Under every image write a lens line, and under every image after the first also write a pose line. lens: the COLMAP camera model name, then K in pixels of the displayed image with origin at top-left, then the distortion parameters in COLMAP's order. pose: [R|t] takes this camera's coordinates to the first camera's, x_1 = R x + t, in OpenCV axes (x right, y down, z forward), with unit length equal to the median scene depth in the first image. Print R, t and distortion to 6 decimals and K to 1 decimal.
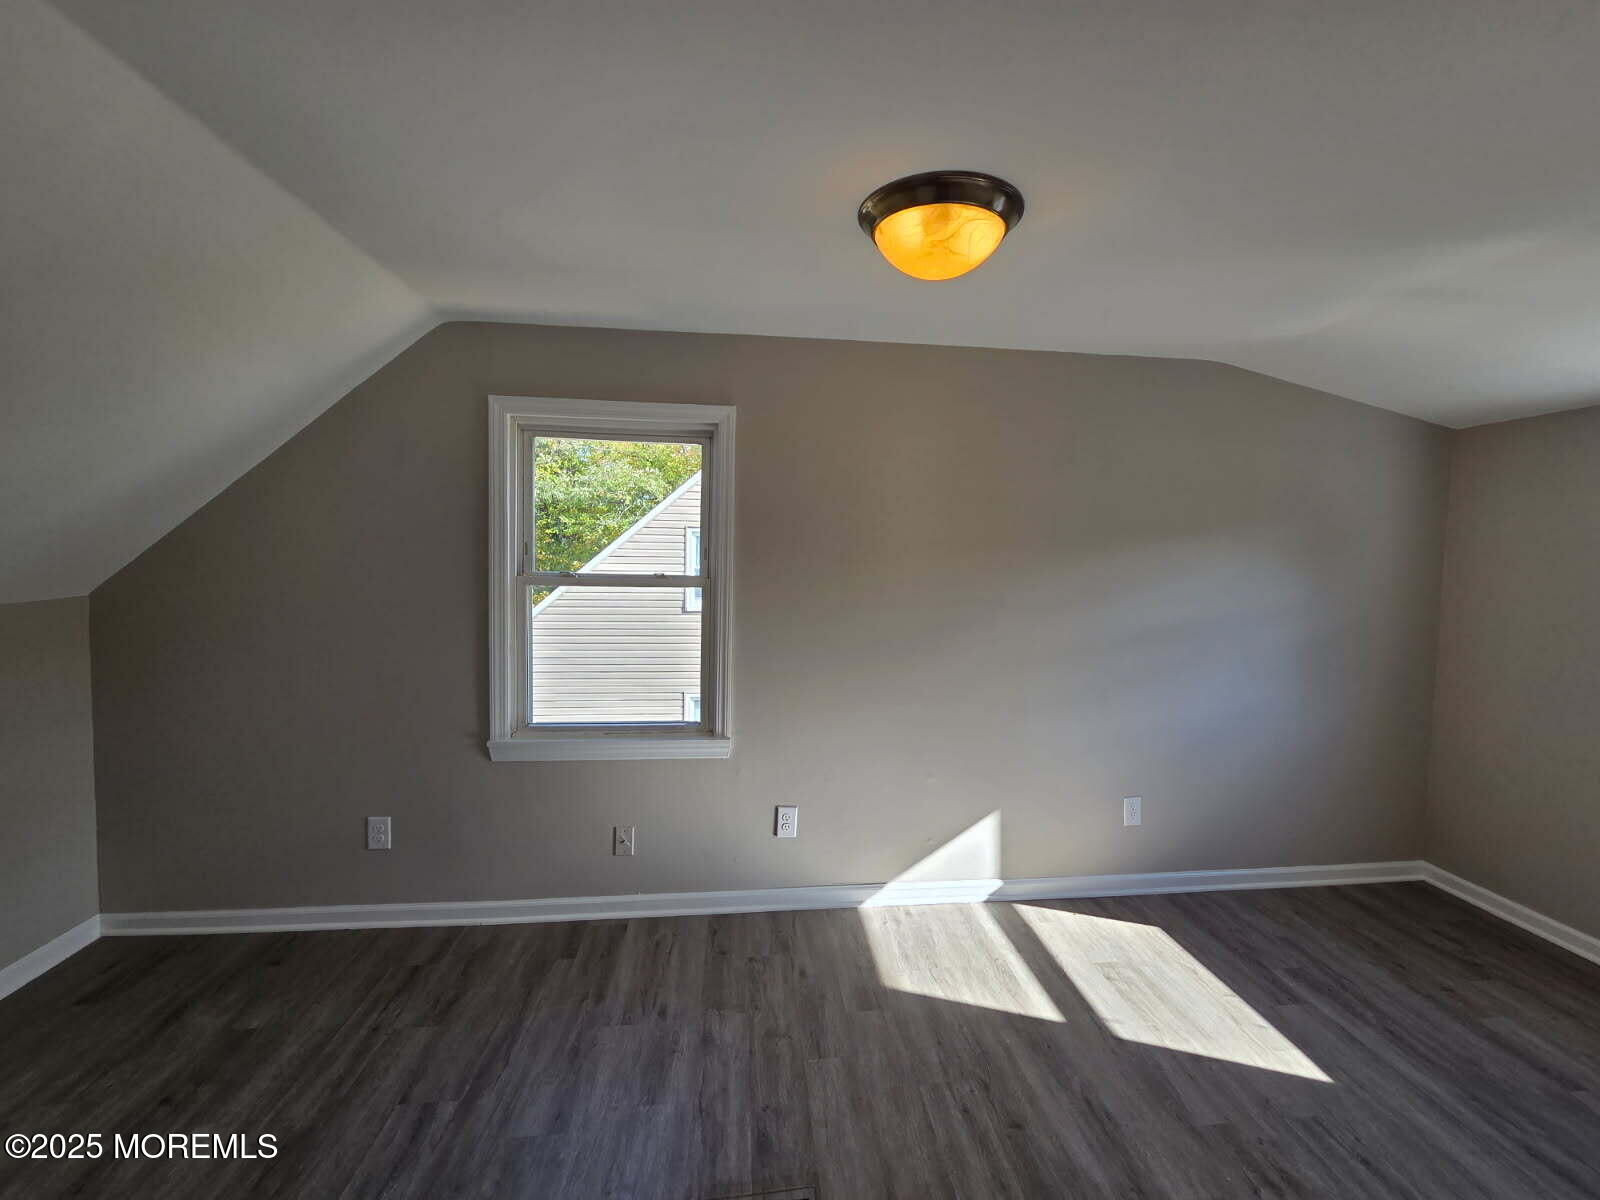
lens RADIAL K [[657.4, 0, 813.4], [0, 657.4, 591.2], [0, 0, 1]] dist [0.000134, 0.003744]
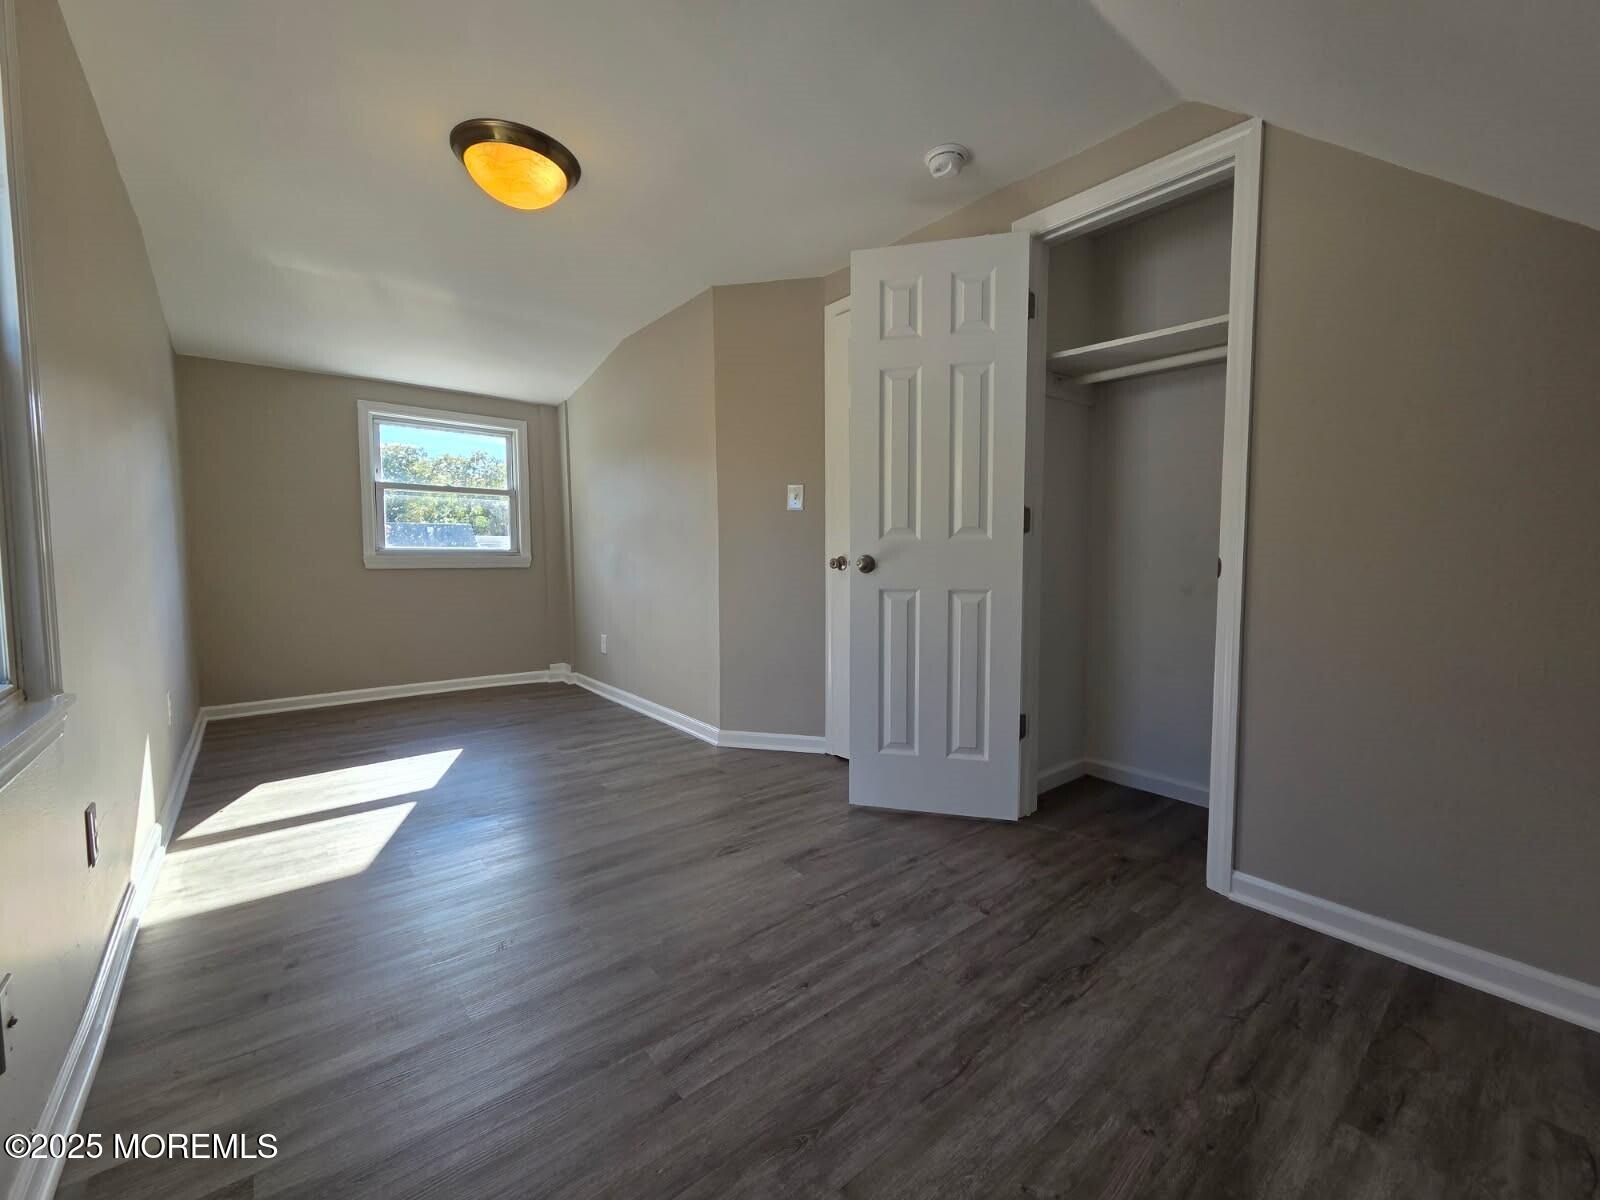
lens RADIAL K [[657.4, 0, 813.4], [0, 657.4, 591.2], [0, 0, 1]] dist [0.000134, 0.003744]
pose [[-0.553451, -0.063167, 0.830483, -0.939874], [0.023355, 0.995551, 0.091287, 0.137164], [-0.832554, 0.069919, -0.549513, 0.922478]]
